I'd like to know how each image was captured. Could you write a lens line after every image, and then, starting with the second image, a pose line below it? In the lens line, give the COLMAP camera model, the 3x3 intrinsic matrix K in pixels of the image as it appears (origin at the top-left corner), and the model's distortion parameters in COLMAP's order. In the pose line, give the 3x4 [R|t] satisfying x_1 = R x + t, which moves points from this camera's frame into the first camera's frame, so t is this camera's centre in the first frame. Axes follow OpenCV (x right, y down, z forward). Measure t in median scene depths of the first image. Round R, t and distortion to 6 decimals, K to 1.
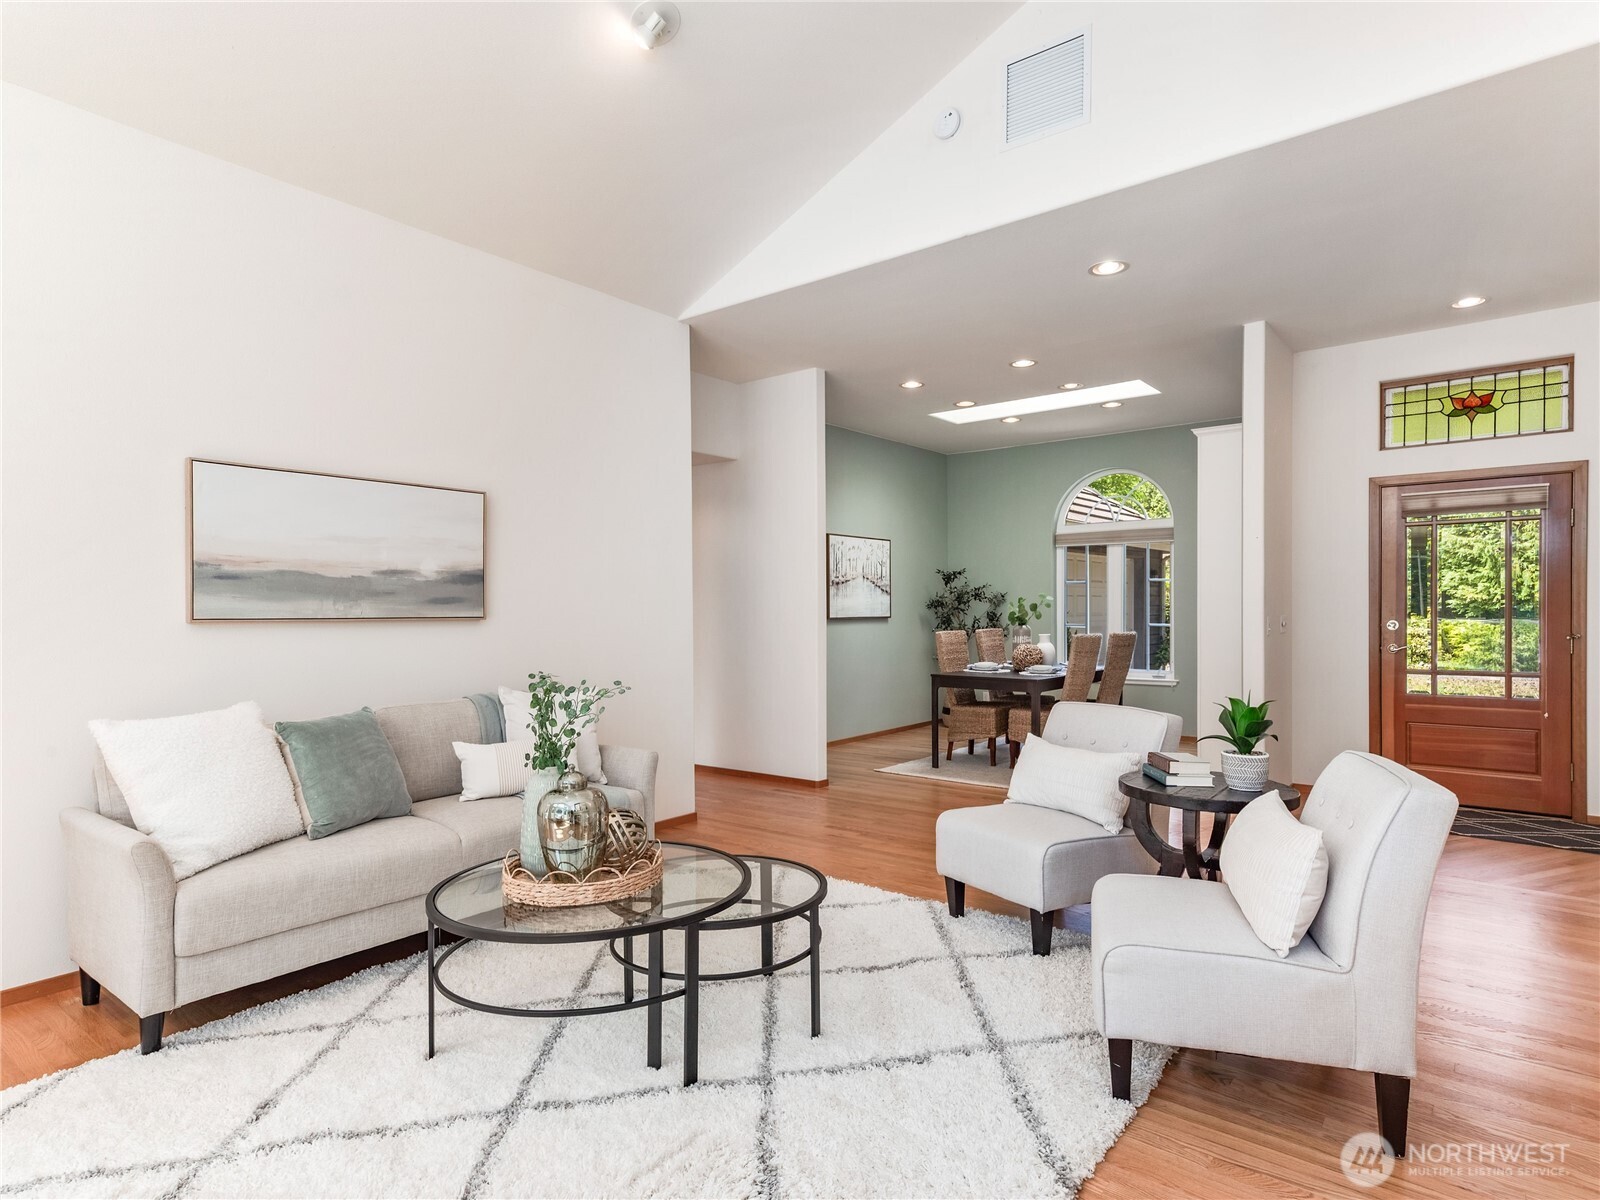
lens RADIAL K [[847.8, 0, 803.1], [0, 847.8, 624.1], [0, 0, 1]] dist [0.015522, -0.000324]
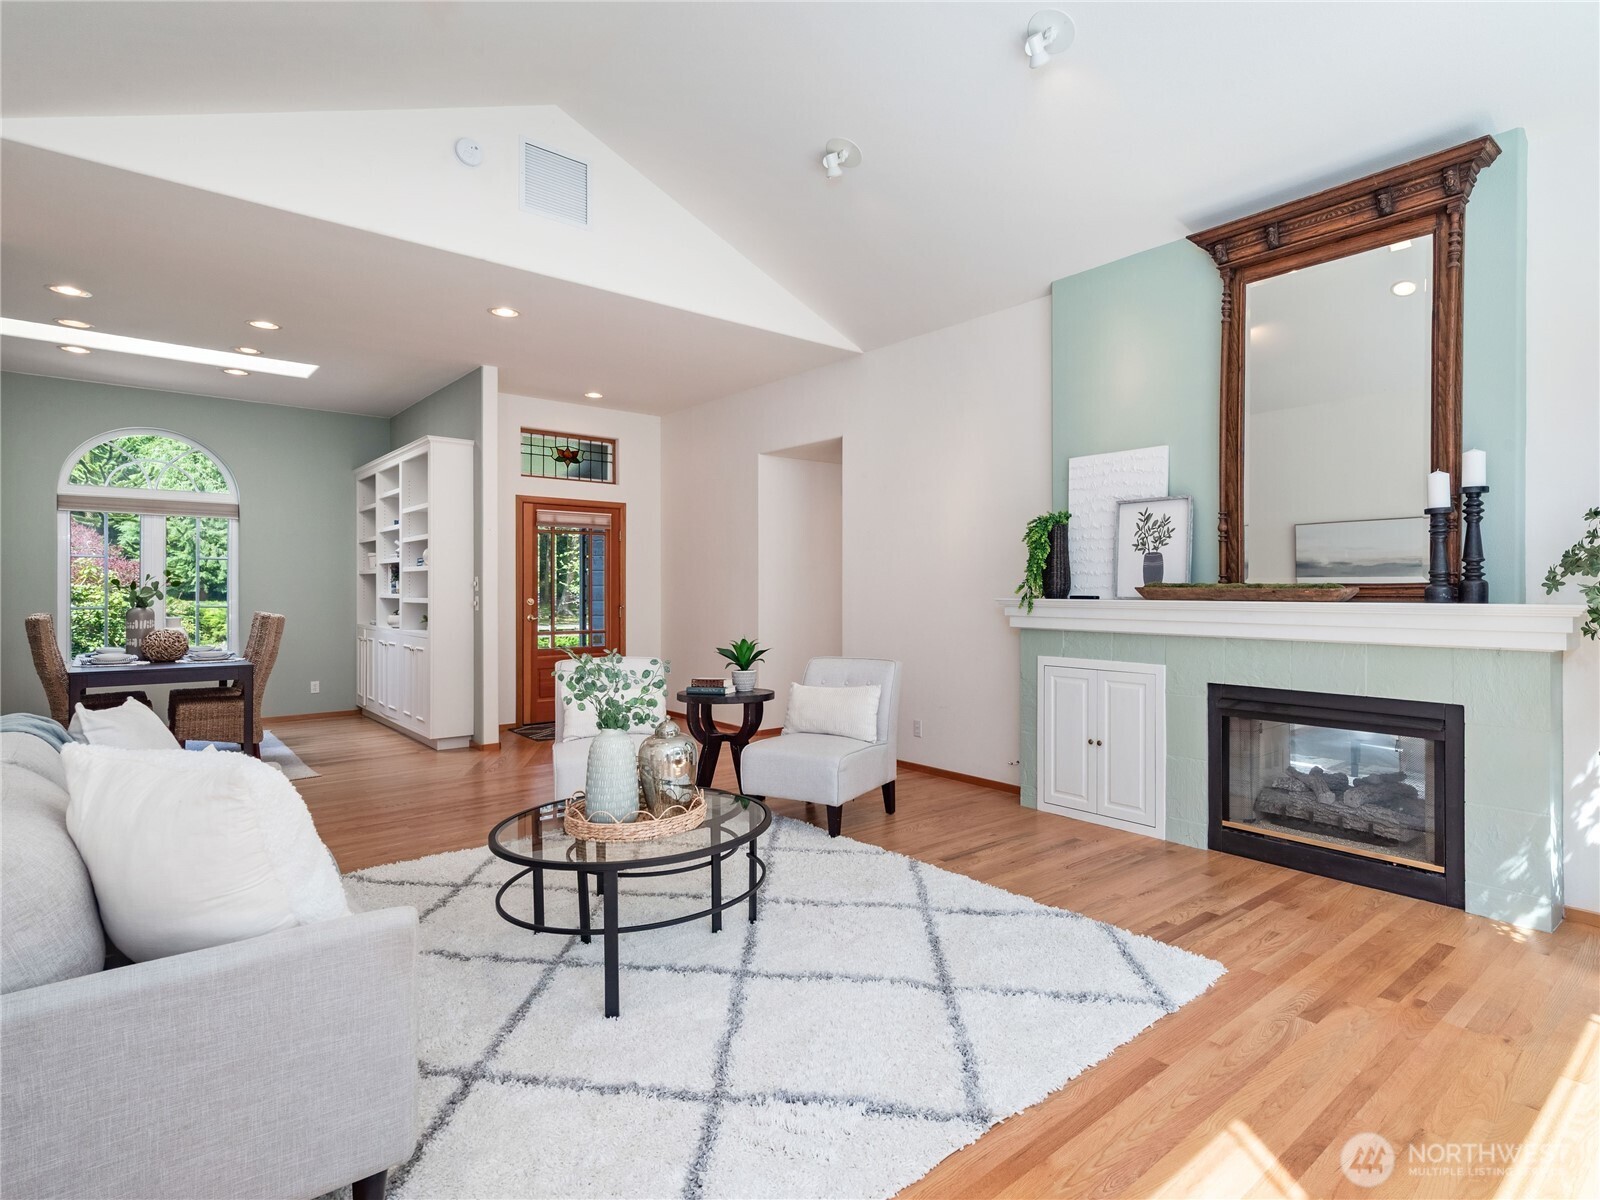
lens RADIAL K [[859.4, 0, 800.0], [0, 859.4, 600.0], [0, 0, 1]] dist [0.001894, 0.000488]
pose [[0.248677, -0.004756, 0.968575, -0.363606], [0.011861, 0.999928, 0.001865, 0.001123], [-0.968514, 0.011024, 0.248715, 0.135676]]
